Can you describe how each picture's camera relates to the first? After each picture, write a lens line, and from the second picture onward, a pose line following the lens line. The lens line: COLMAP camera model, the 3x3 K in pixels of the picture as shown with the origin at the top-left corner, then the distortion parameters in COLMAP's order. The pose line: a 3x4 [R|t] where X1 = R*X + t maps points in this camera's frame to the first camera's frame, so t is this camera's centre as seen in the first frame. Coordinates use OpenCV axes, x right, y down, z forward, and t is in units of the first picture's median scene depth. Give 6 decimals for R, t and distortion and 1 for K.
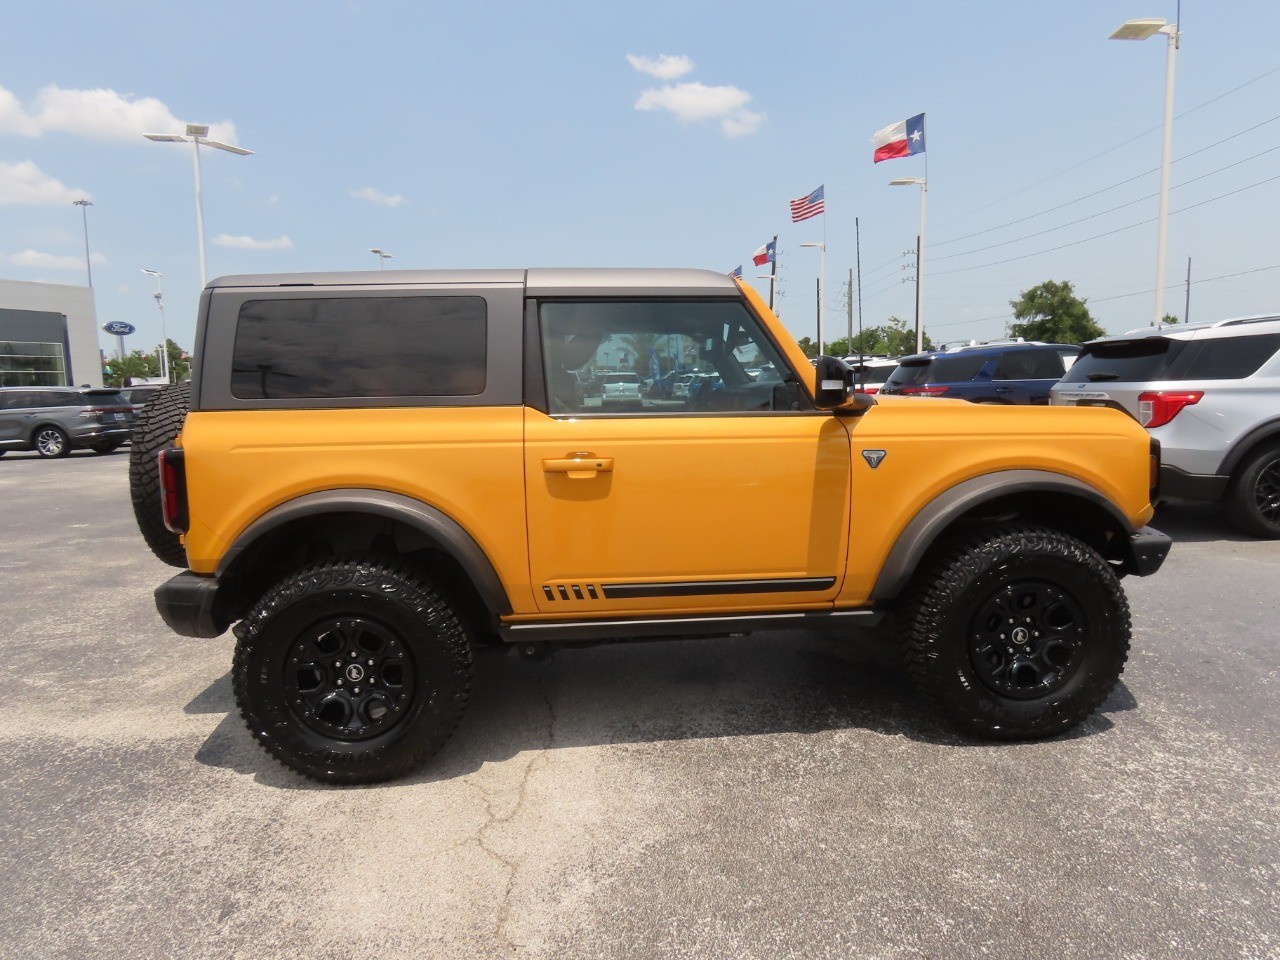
lens RADIAL K [[813.4, 0, 645.1], [0, 813.4, 486.2], [0, 0, 1]] dist [-0.000933, -0.007553]
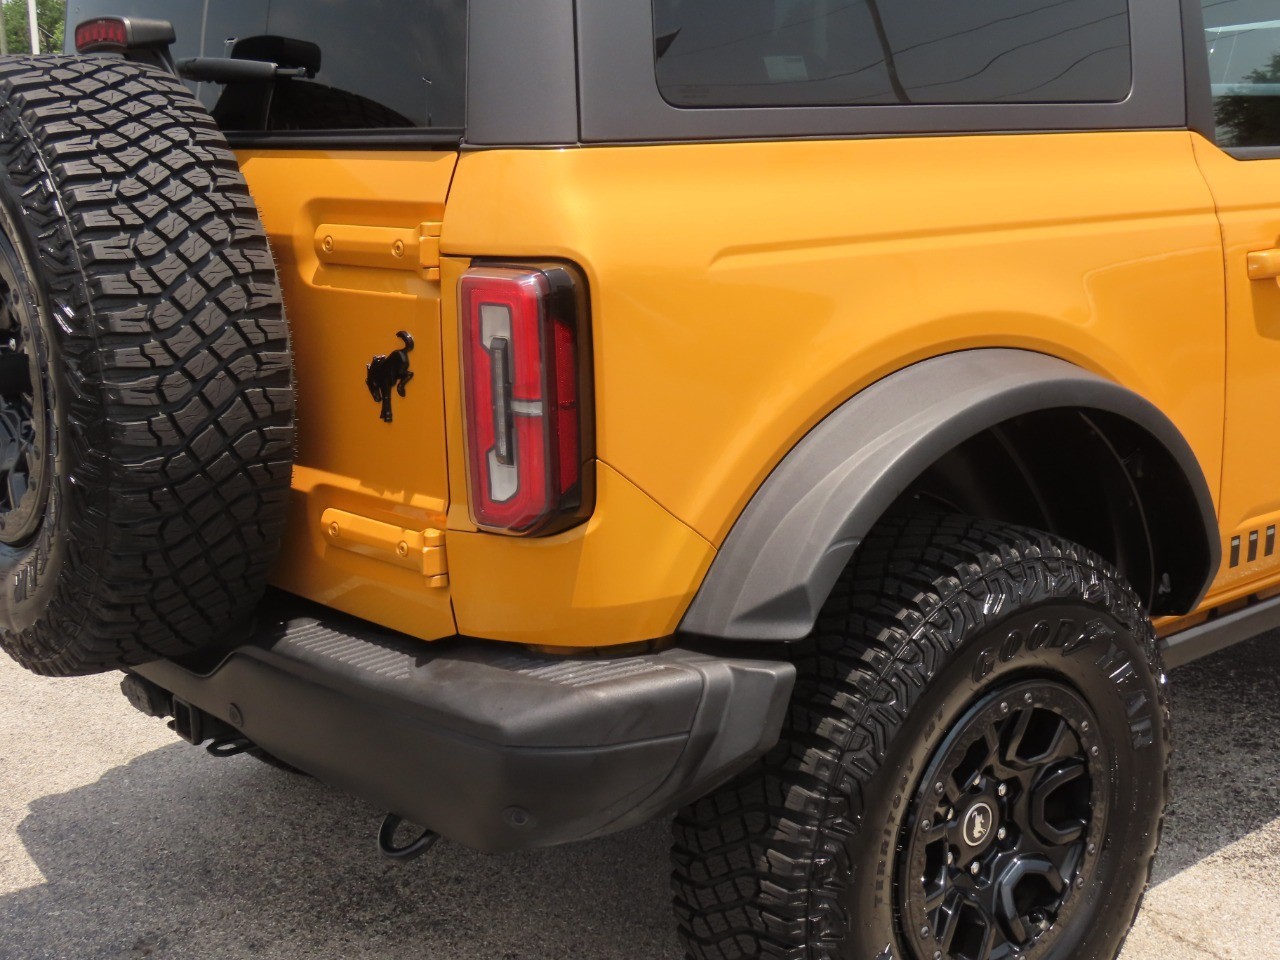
lens RADIAL K [[1710.2, 0, 681.1], [0, 1710.2, 491.6], [0, 0, 1]] dist [-0.026809, 0.000000]
pose [[0.798071, -0.125294, 0.589393, -0.902832], [0.068160, 0.990636, 0.118299, -0.033659], [-0.598696, -0.054238, 0.799138, 0.426619]]
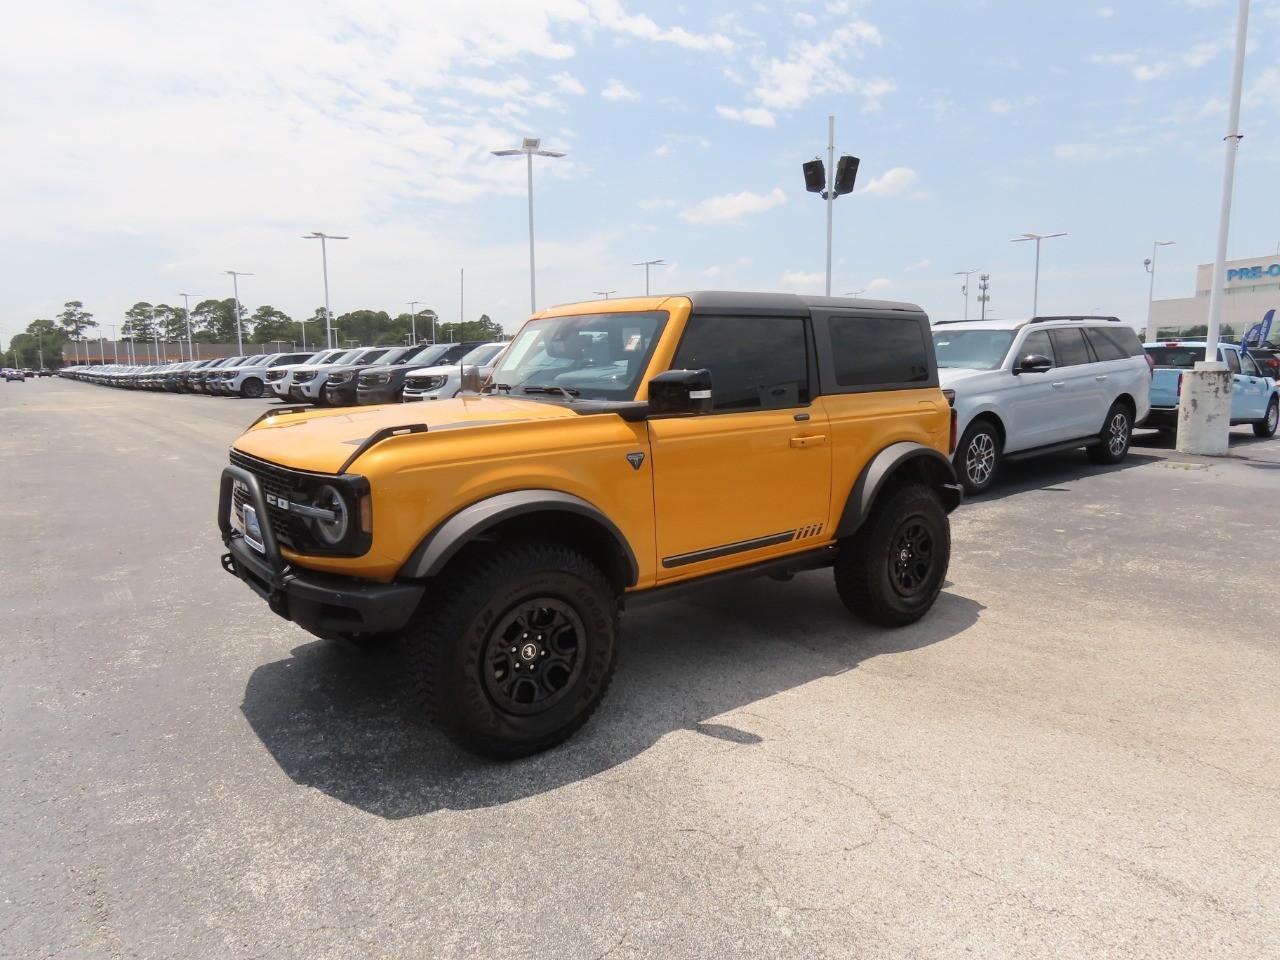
lens RADIAL K [[813.4, 0, 645.5], [0, 813.4, 469.2], [0, 0, 1]] dist [-0.000933, -0.007553]
pose [[-0.820801, 0.106481, -0.561201, 0.863432], [-0.039745, 0.969444, 0.242070, -0.355861], [0.569829, 0.220996, -0.791489, 2.445603]]
